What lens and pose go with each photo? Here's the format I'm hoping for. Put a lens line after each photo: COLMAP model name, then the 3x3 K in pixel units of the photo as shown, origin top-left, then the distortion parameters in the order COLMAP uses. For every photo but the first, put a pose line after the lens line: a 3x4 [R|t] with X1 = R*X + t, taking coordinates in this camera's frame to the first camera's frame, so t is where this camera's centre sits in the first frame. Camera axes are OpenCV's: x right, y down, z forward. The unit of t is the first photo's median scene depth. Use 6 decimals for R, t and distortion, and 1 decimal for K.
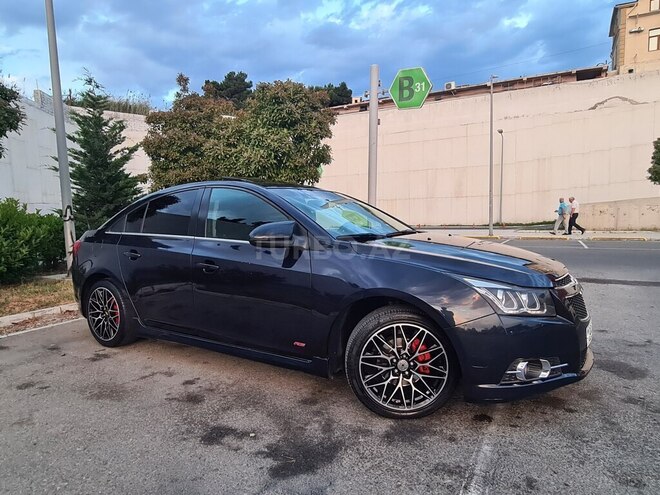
lens RADIAL K [[410.3, 0, 331.1], [0, 410.3, 250.7], [0, 0, 1]] dist [-0.002521, -0.002864]
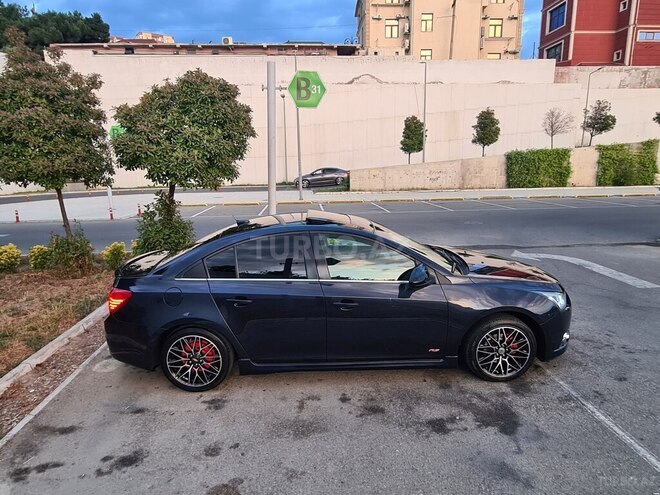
lens RADIAL K [[405.4, 0, 330.0], [0, 405.4, 253.3], [0, 0, 1]] dist [-0.004953, -0.000018]
pose [[0.843454, -0.114901, 0.524770, -0.392277], [0.047784, 0.989033, 0.139751, -0.115175], [-0.535072, -0.092798, 0.839694, 0.016461]]
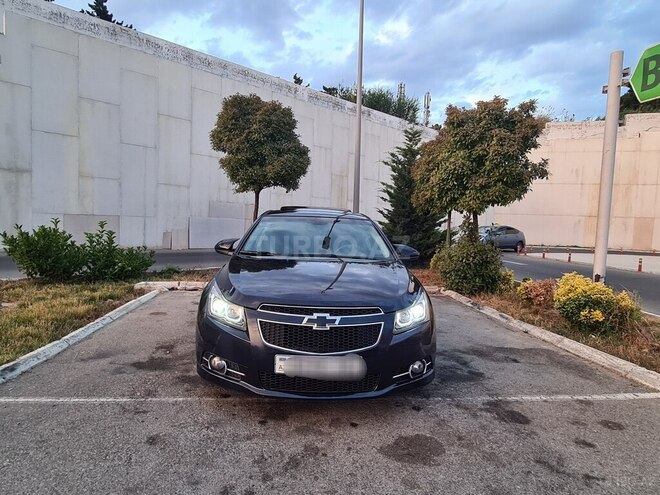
lens RADIAL K [[408.9, 0, 329.4], [0, 408.9, 251.8], [0, 0, 1]] dist [-0.004686, 0.000521]
pose [[0.567393, 0.094411, -0.818017, 0.502525], [-0.114138, 0.992833, 0.035420, -0.043063], [0.815499, 0.073270, 0.574102, 0.152471]]
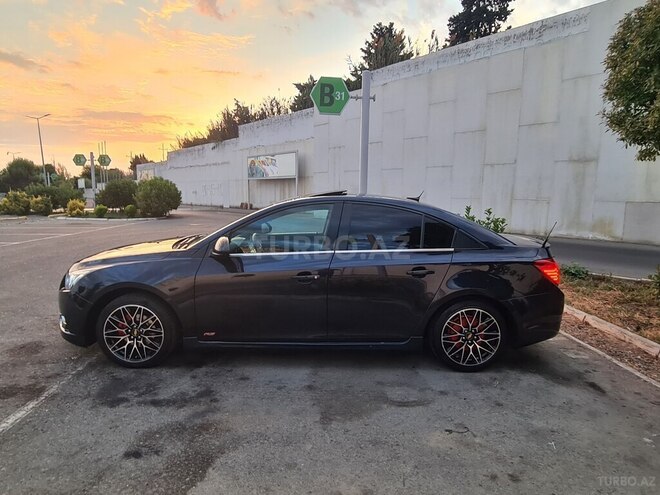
lens RADIAL K [[410.3, 0, 331.1], [0, 410.3, 250.7], [0, 0, 1]] dist [-0.002521, -0.002864]
pose [[-0.846060, 0.082269, -0.526702, 0.223533], [-0.040242, 0.975345, 0.216986, -0.132962], [0.531567, 0.204779, -0.821889, 1.014971]]
